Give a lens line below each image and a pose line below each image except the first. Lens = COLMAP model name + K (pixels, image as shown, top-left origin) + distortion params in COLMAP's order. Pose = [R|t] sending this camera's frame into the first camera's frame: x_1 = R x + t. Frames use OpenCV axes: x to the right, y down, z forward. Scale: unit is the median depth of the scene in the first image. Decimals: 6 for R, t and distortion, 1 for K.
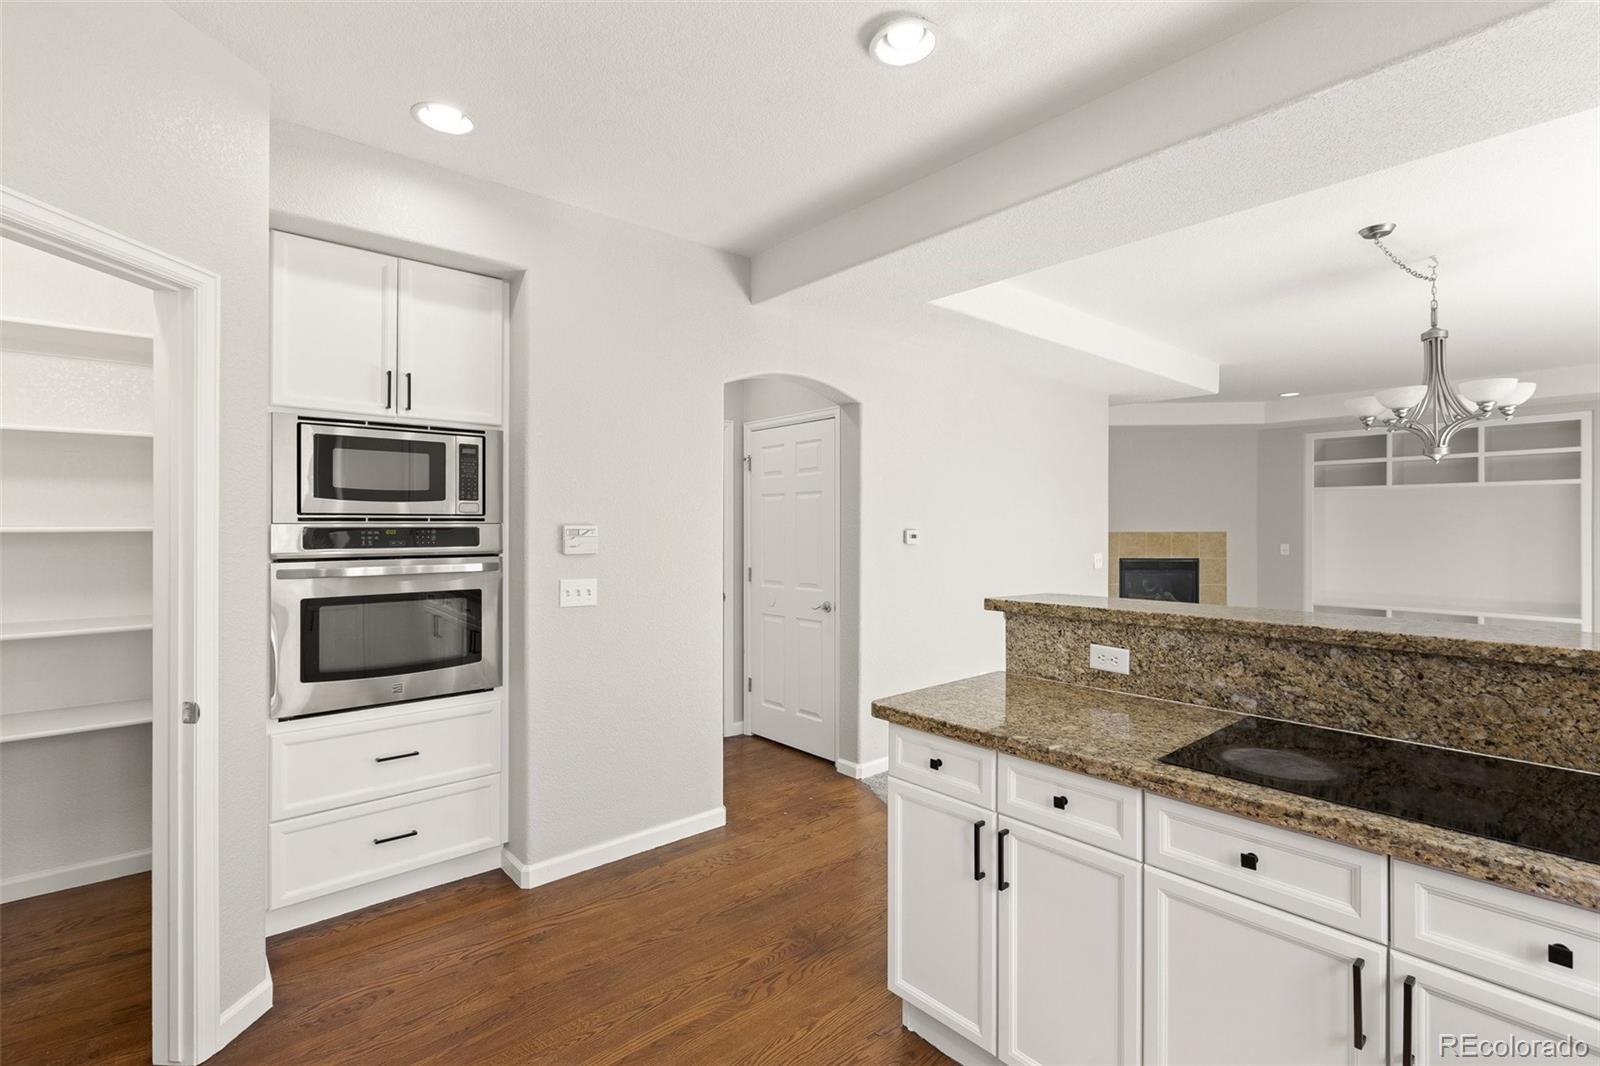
lens RADIAL K [[724.6, 0, 774.2], [0, 724.6, 526.2], [0, 0, 1]] dist [0.003689, -0.001042]
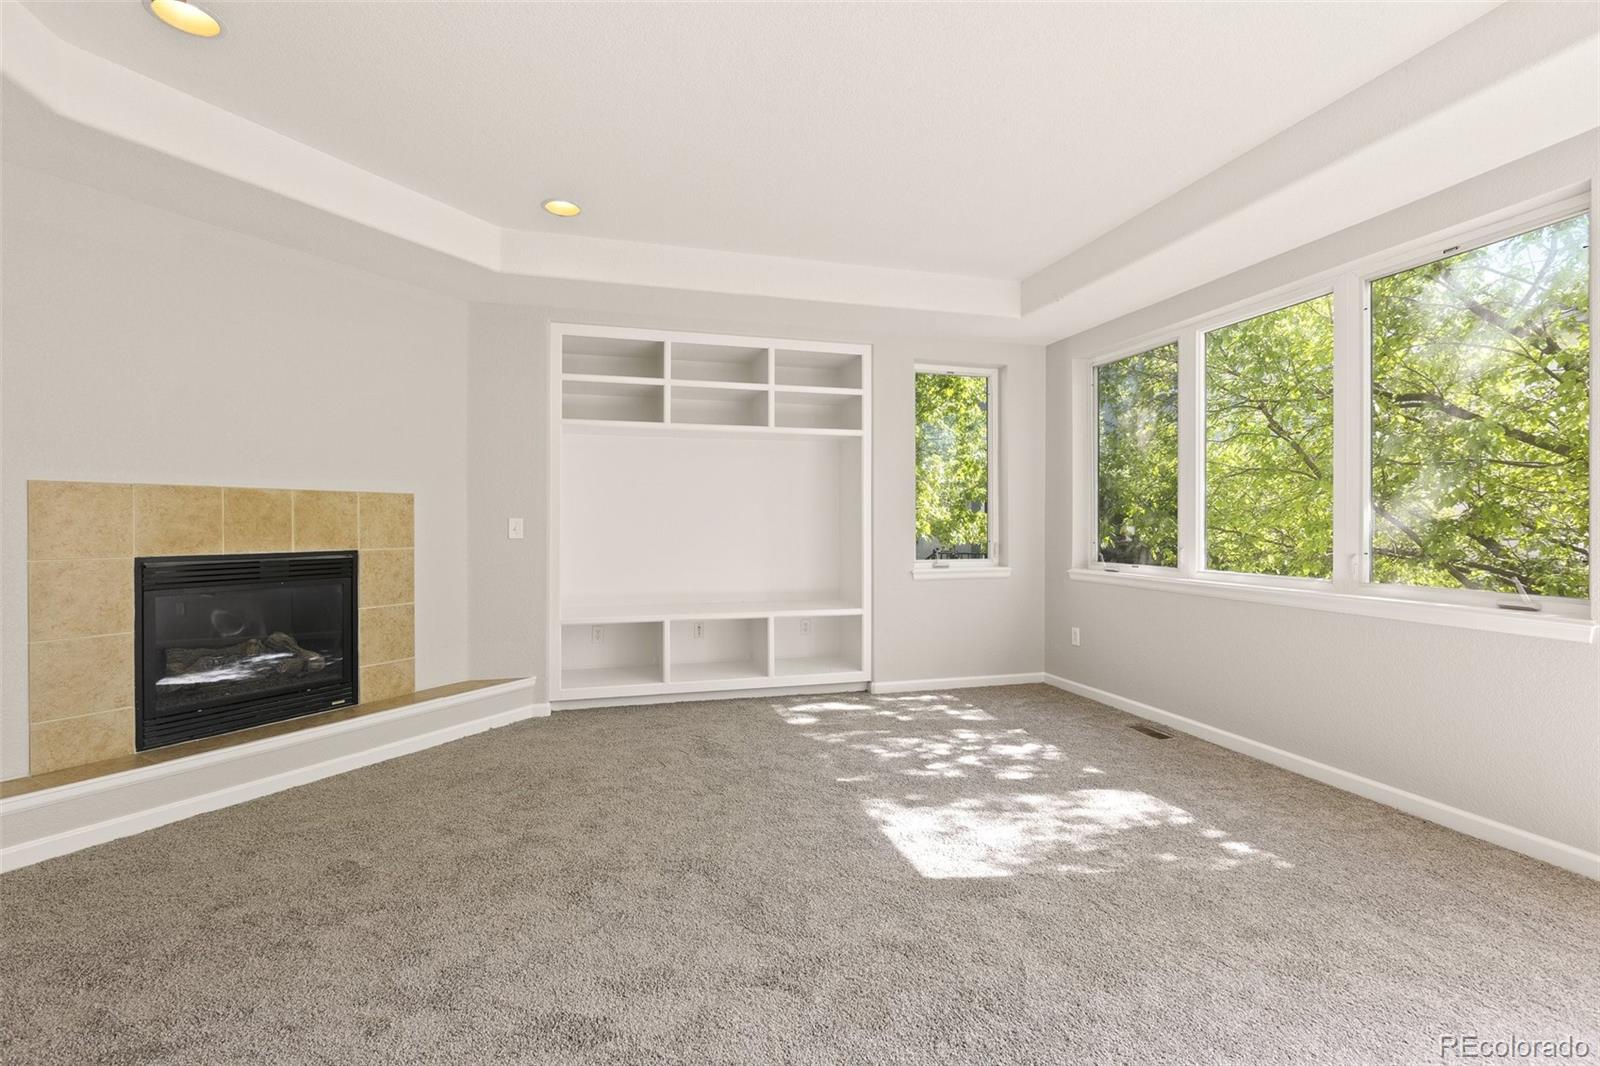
lens RADIAL K [[724.6, 0, 801.6], [0, 724.6, 527.8], [0, 0, 1]] dist [0.003689, -0.001042]
pose [[0.367268, -0.002964, 0.930110, 1.161290], [-0.000717, 0.999994, 0.003470, 0.123051], [-0.930115, -0.001941, 0.367264, 2.515467]]
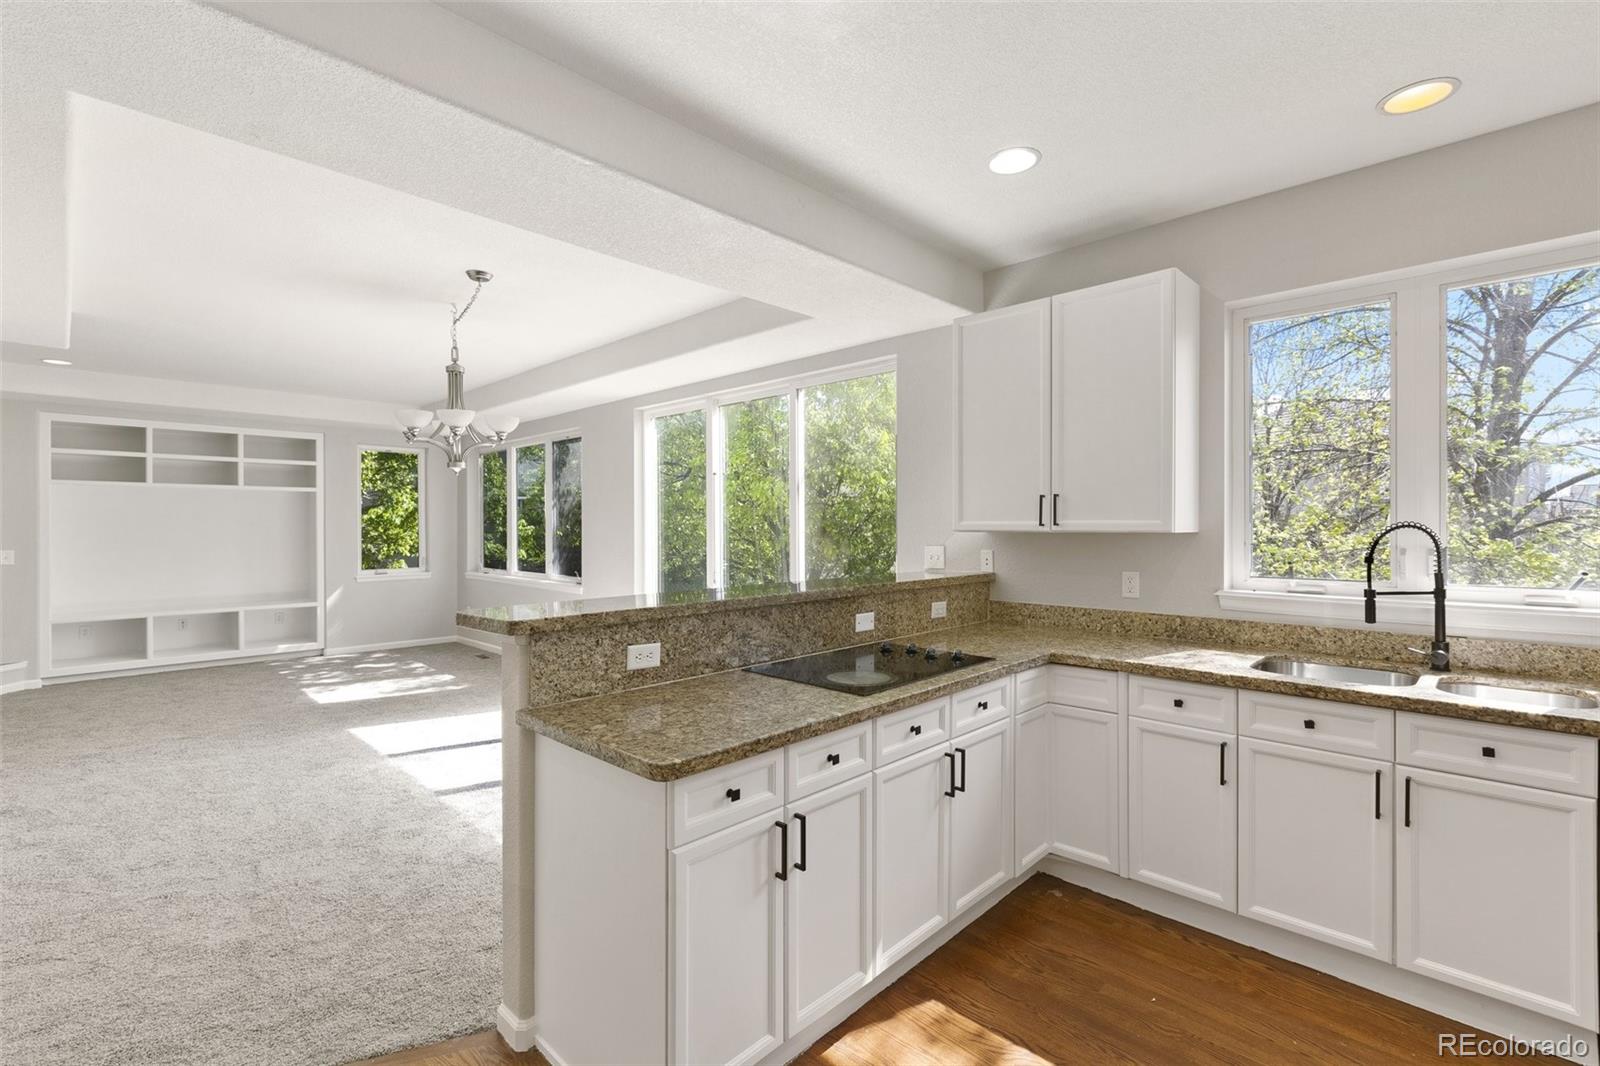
lens RADIAL K [[724.6, 0, 814.0], [0, 724.6, 529.8], [0, 0, 1]] dist [0.003689, -0.001042]
pose [[-0.113017, -0.006658, 0.993571, -0.662581], [0.002059, 0.999974, 0.006935, -0.003851], [-0.993591, 0.002829, -0.113000, 0.987372]]
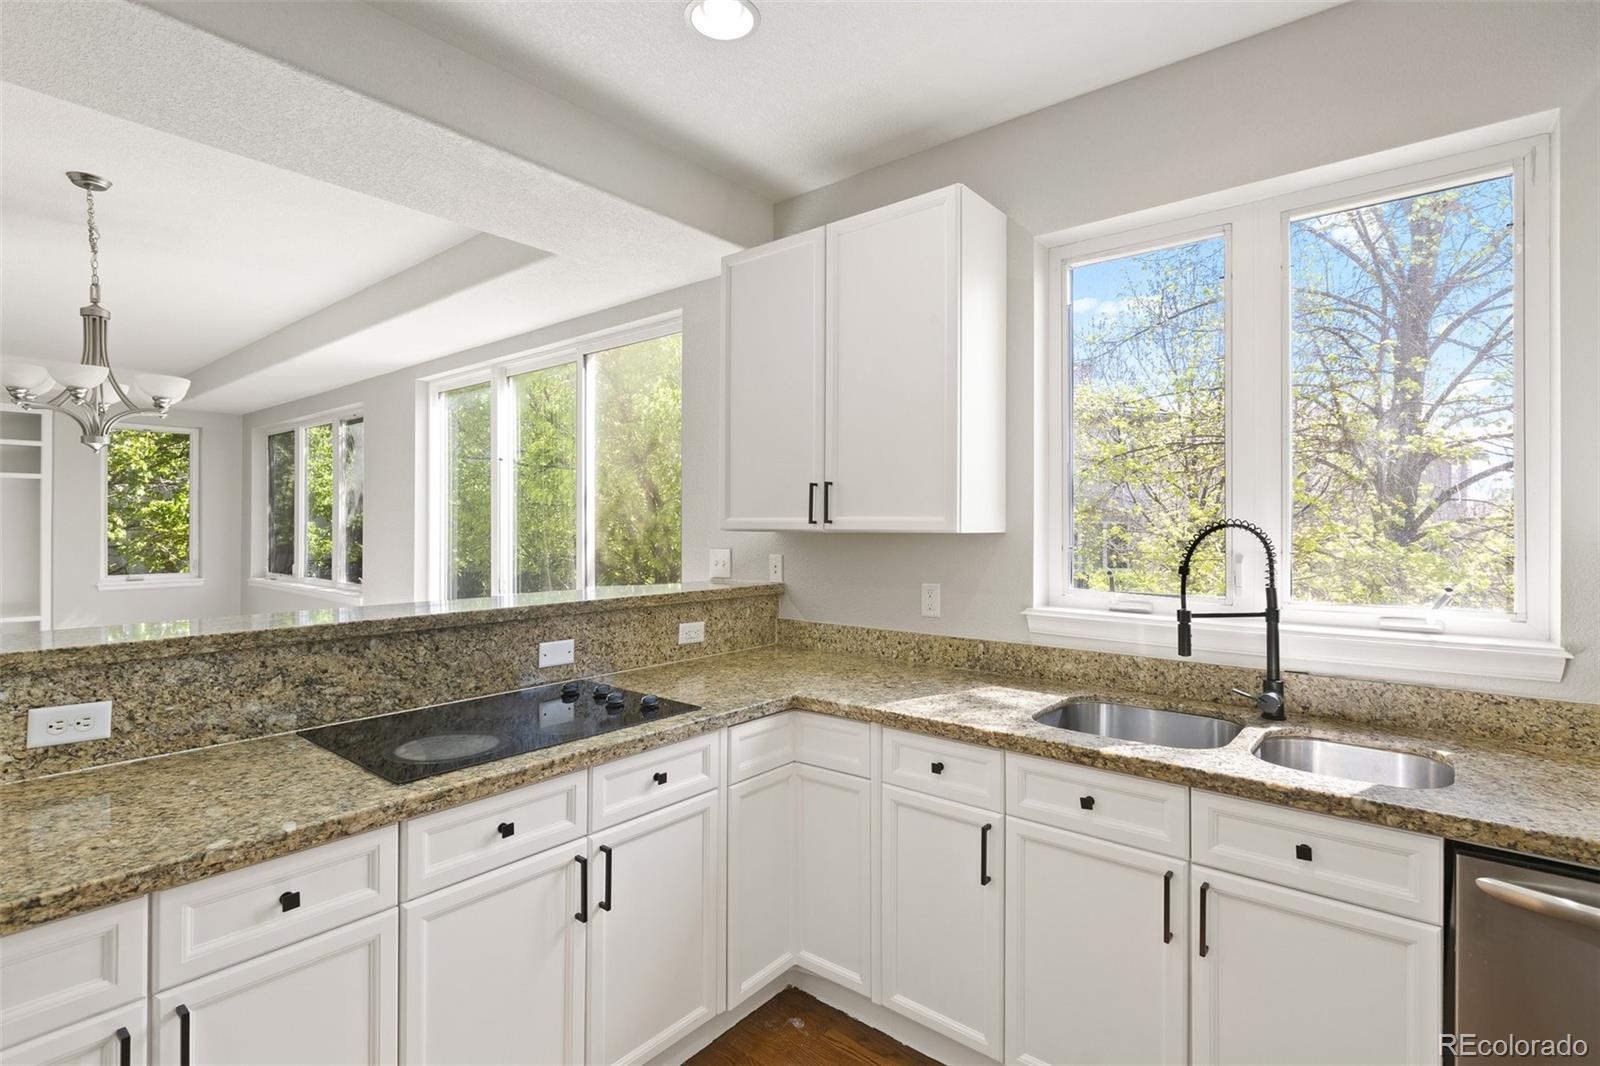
lens RADIAL K [[764.9, 0, 820.1], [0, 764.9, 523.5], [0, 0, 1]] dist [0.002675, -0.001789]
pose [[-0.195617, 0.000813, 0.980680, -0.390923], [-0.002783, 0.999995, -0.001384, 0.001769], [-0.980676, -0.003000, -0.195613, 0.533551]]
